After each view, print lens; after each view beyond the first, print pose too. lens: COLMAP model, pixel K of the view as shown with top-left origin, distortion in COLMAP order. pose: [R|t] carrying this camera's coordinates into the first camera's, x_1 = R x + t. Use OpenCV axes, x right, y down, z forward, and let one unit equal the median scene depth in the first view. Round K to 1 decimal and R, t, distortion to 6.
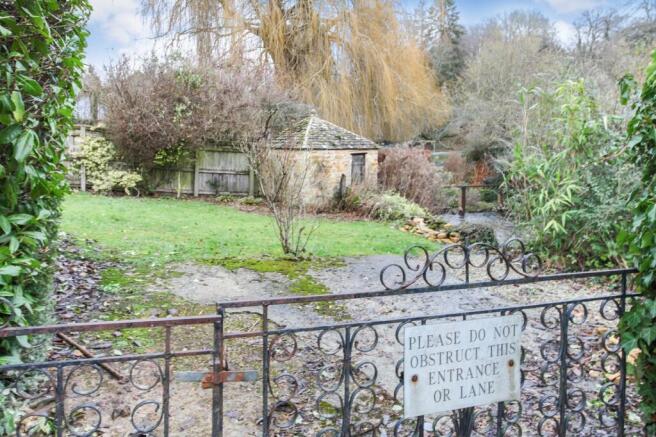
lens RADIAL K [[552.3, 0, 328.7], [0, 552.3, 217.8], [0, 0, 1]] dist [-0.006483, -0.000738]
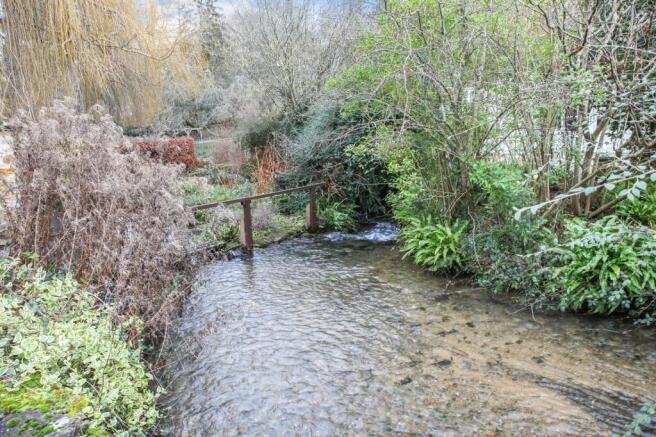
lens RADIAL K [[552.3, 0, 328.4], [0, 552.3, 218.1], [0, 0, 1]] dist [-0.006483, -0.000738]
pose [[0.917735, -0.093656, 0.385993, 0.067705], [0.086420, 0.995605, 0.036098, -0.028200], [-0.387677, 0.000229, 0.921795, 0.290844]]
